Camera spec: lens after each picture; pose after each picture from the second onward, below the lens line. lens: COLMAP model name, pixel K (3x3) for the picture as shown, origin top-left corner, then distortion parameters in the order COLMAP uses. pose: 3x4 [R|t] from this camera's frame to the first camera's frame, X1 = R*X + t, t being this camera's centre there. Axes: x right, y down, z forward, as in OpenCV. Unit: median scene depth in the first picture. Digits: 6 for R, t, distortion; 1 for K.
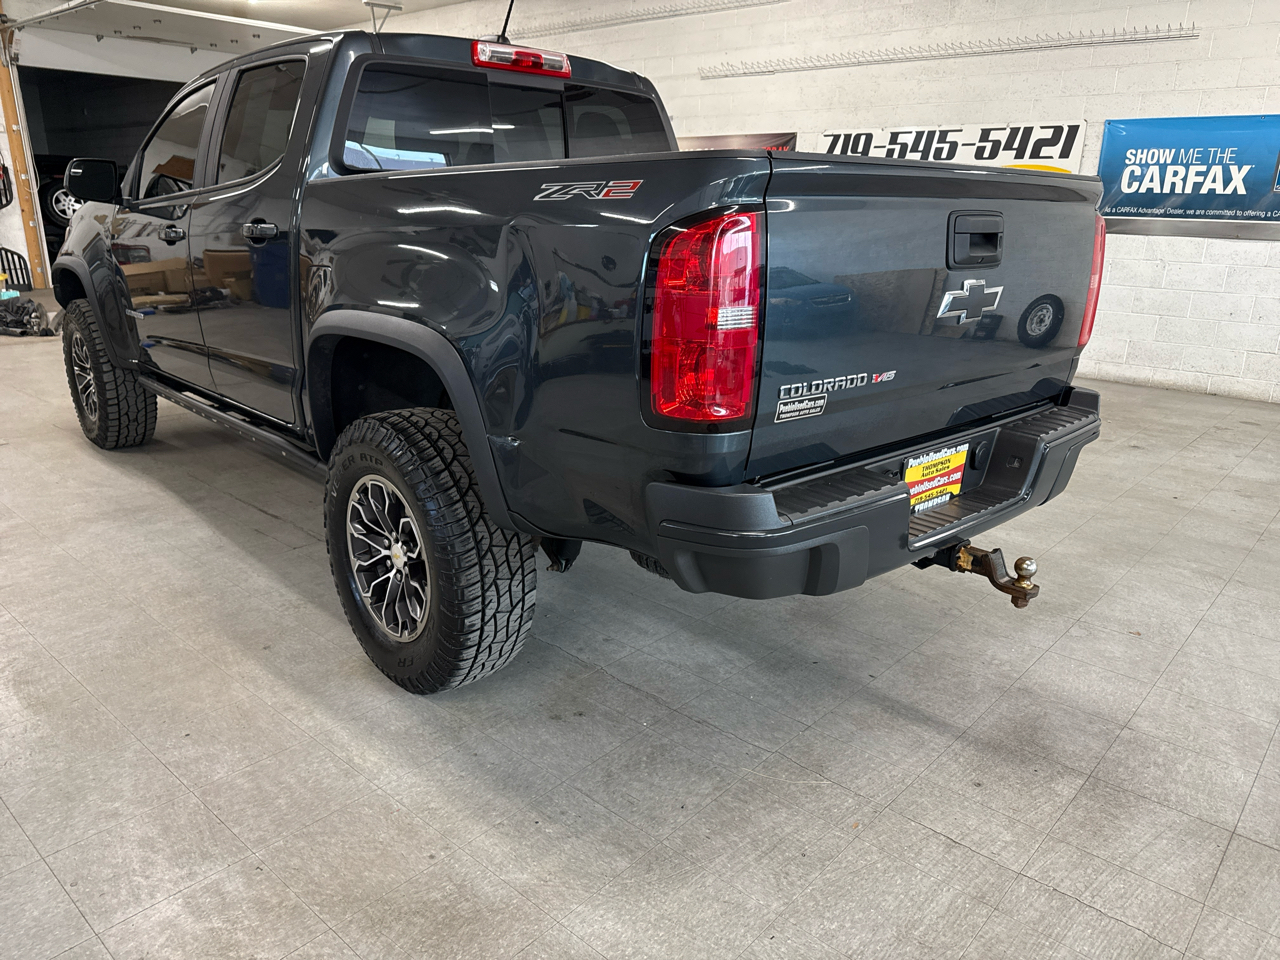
lens RADIAL K [[900.2, 0, 639.3], [0, 900.2, 493.5], [0, 0, 1]] dist [0.037222, -0.042097]
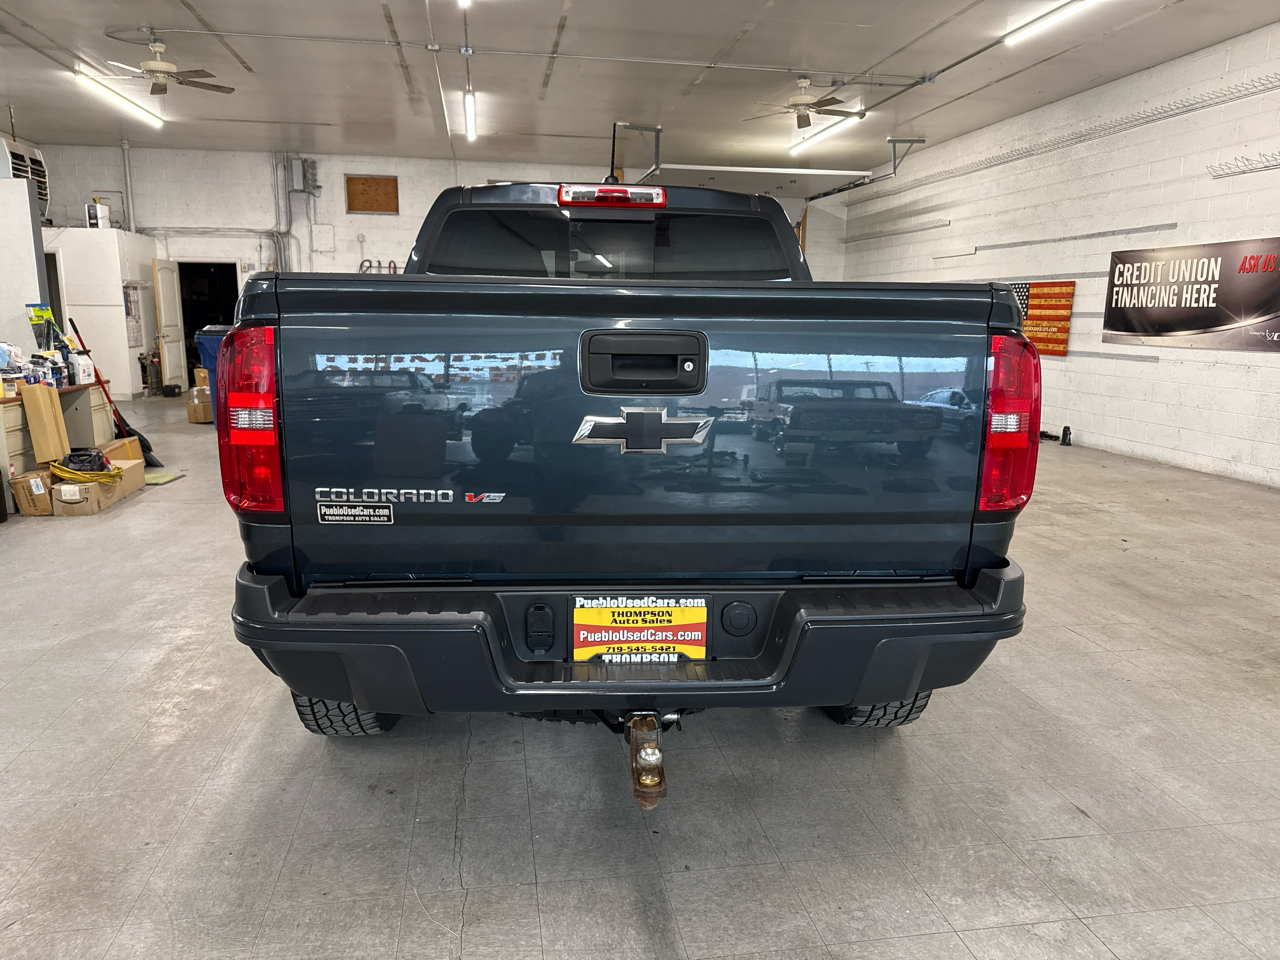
lens RADIAL K [[900.2, 0, 638.0], [0, 900.2, 485.3], [0, 0, 1]] dist [0.037222, -0.042097]
pose [[0.780148, 0.105418, -0.616649, 0.563055], [-0.187274, 0.979852, -0.069420, -0.061667], [0.596907, 0.169640, 0.784171, 0.206393]]
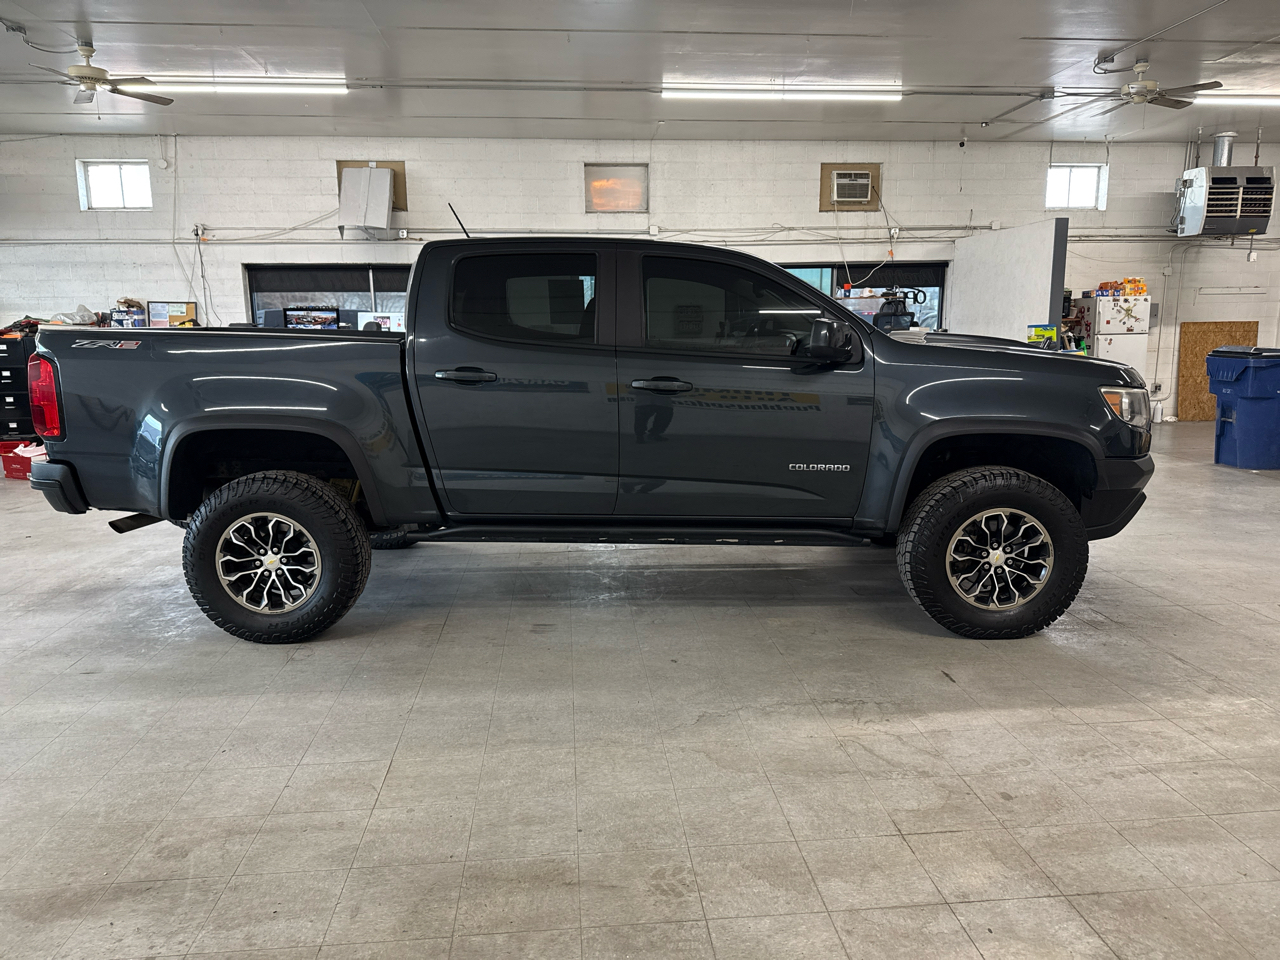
lens RADIAL K [[900.2, 0, 635.6], [0, 900.2, 482.7], [0, 0, 1]] dist [0.037222, -0.042097]
pose [[-0.688128, 0.112327, -0.716842, 0.731681], [-0.229096, 0.903773, 0.361537, -0.705457], [0.688473, 0.413009, -0.596178, 2.127476]]
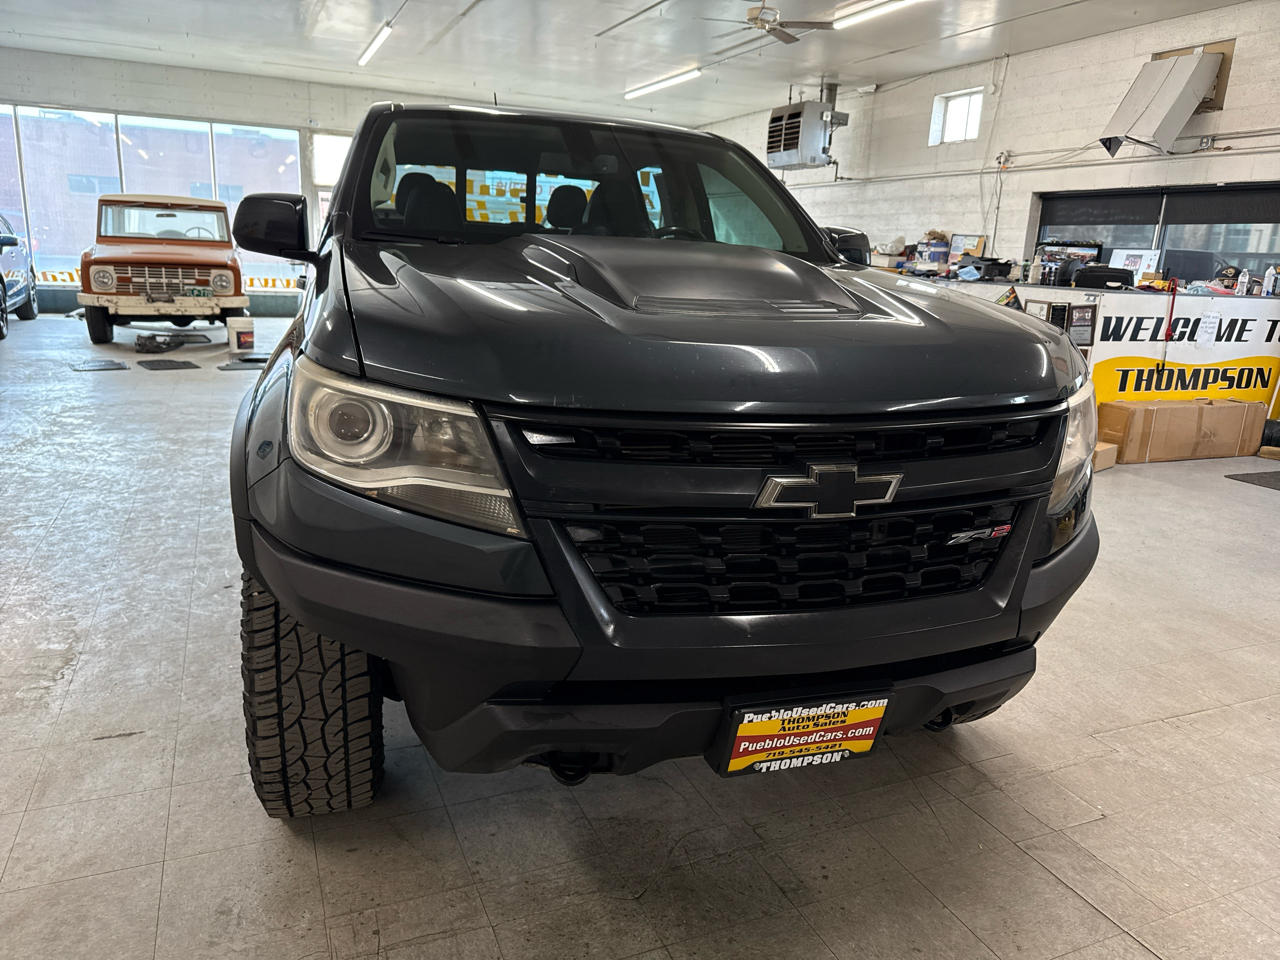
lens RADIAL K [[900.2, 0, 641.0], [0, 900.2, 484.1], [0, 0, 1]] dist [0.037222, -0.042097]
pose [[-0.904935, -0.168772, 0.390651, -0.927223], [0.064405, 0.853101, 0.517755, -0.708804], [-0.420648, 0.493695, -0.761131, 2.111487]]
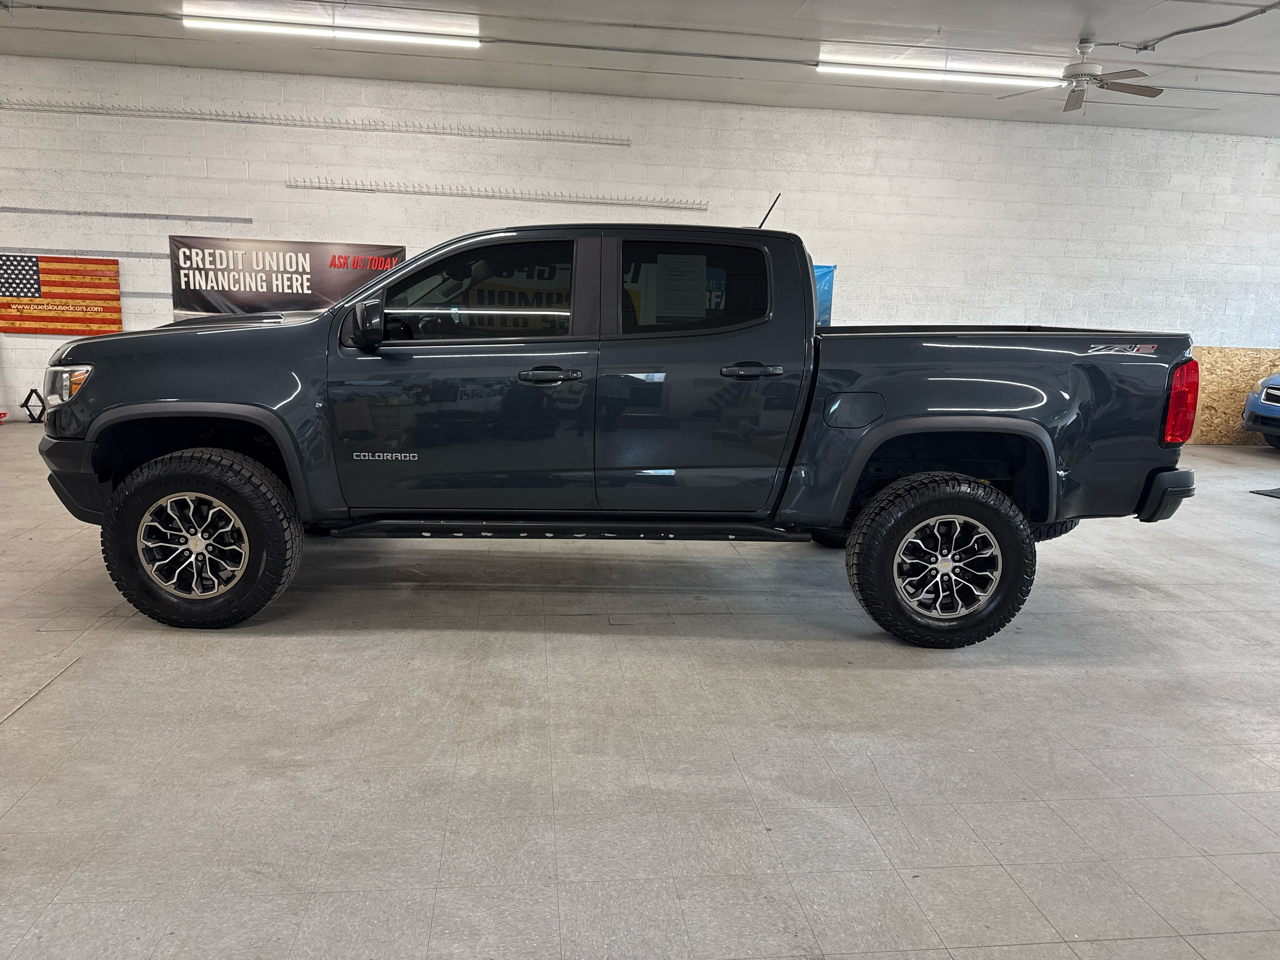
lens RADIAL K [[900.2, 0, 642.9], [0, 900.2, 484.7], [0, 0, 1]] dist [0.037222, -0.042097]
pose [[0.655369, -0.147244, 0.740817, -1.333961], [0.212602, 0.977120, 0.006131, -0.144787], [-0.724770, 0.153481, 0.671679, 0.215176]]
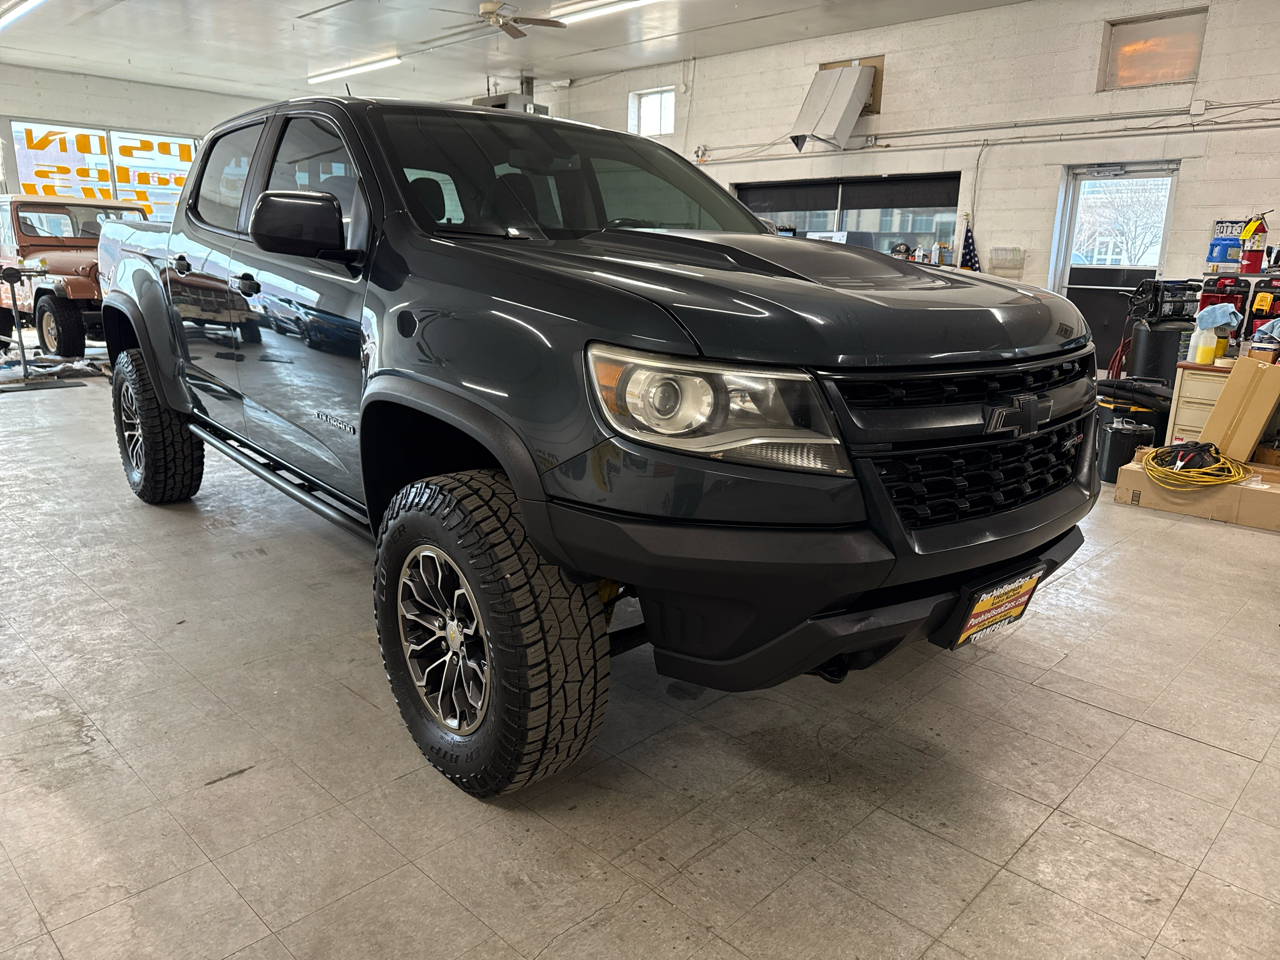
lens RADIAL K [[900.2, 0, 637.1], [0, 900.2, 481.7], [0, 0, 1]] dist [0.037222, -0.042097]
pose [[-0.997742, -0.053368, 0.040776, -0.615212], [-0.023439, 0.845641, 0.533238, -0.743284], [-0.062940, 0.531078, -0.844982, 2.274008]]
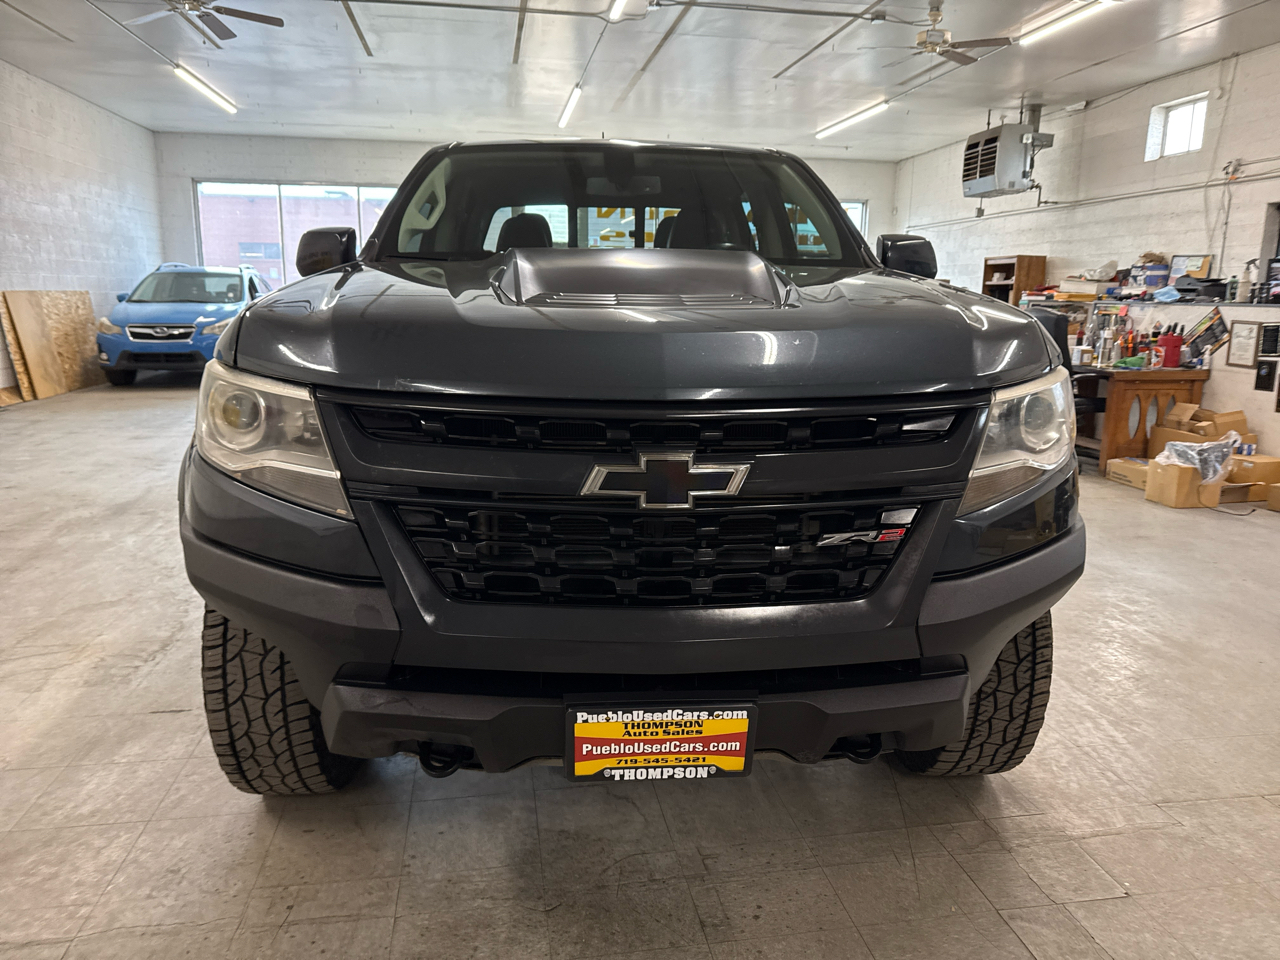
lens RADIAL K [[900.2, 0, 637.8], [0, 900.2, 484.5], [0, 0, 1]] dist [0.037222, -0.042097]
pose [[-0.776288, -0.162655, 0.609032, -1.084667], [0.165386, 0.879742, 0.445759, -0.657432], [-0.608296, 0.446763, -0.656032, 2.019802]]
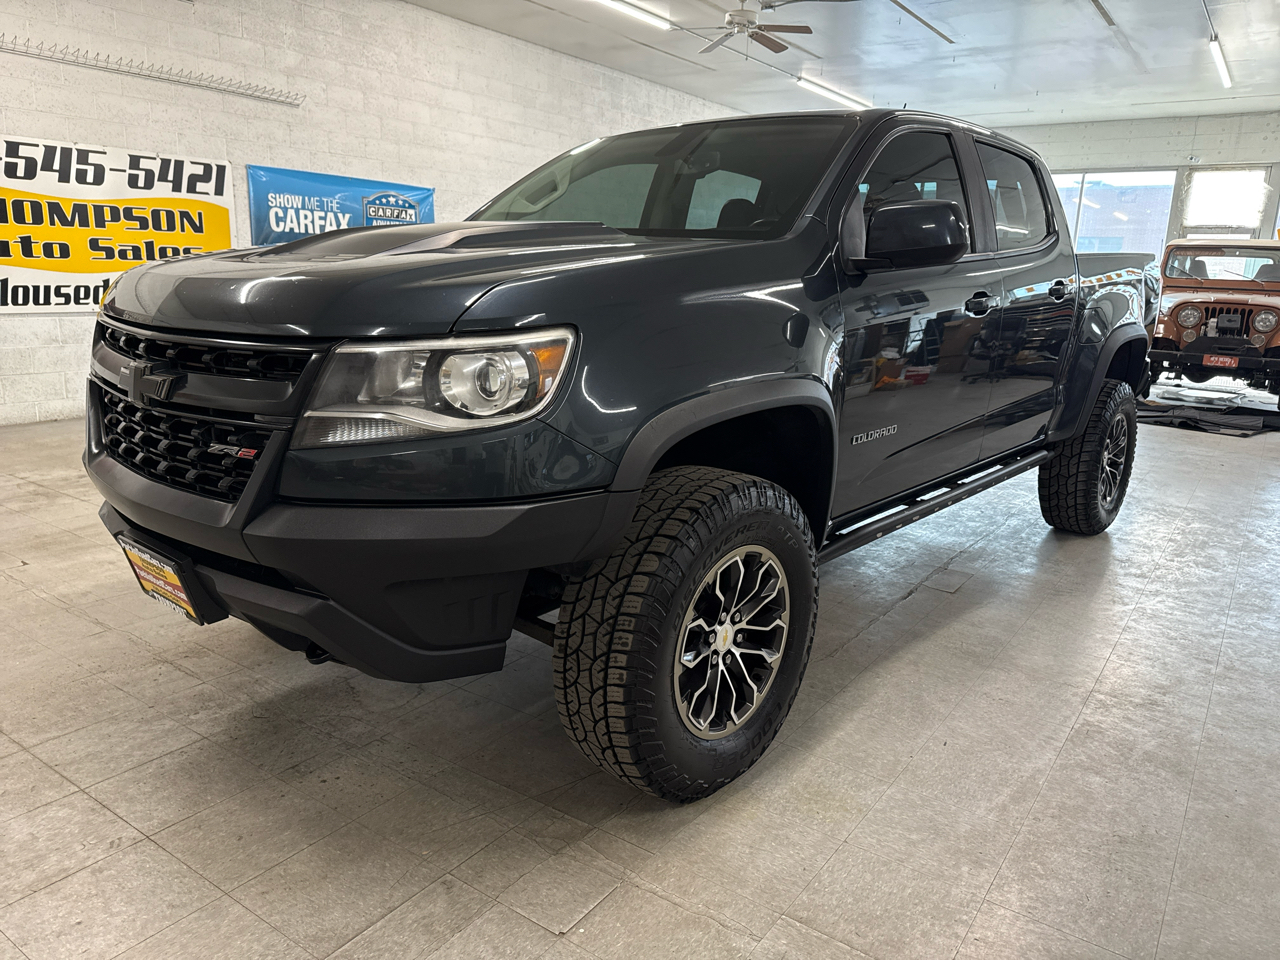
lens RADIAL K [[900.2, 0, 641.8], [0, 900.2, 479.7], [0, 0, 1]] dist [0.037222, -0.042097]
pose [[-0.109939, -0.249873, 0.962017, -1.446647], [0.273241, 0.922994, 0.270963, -0.481622], [-0.955642, 0.292652, -0.033198, 1.469798]]
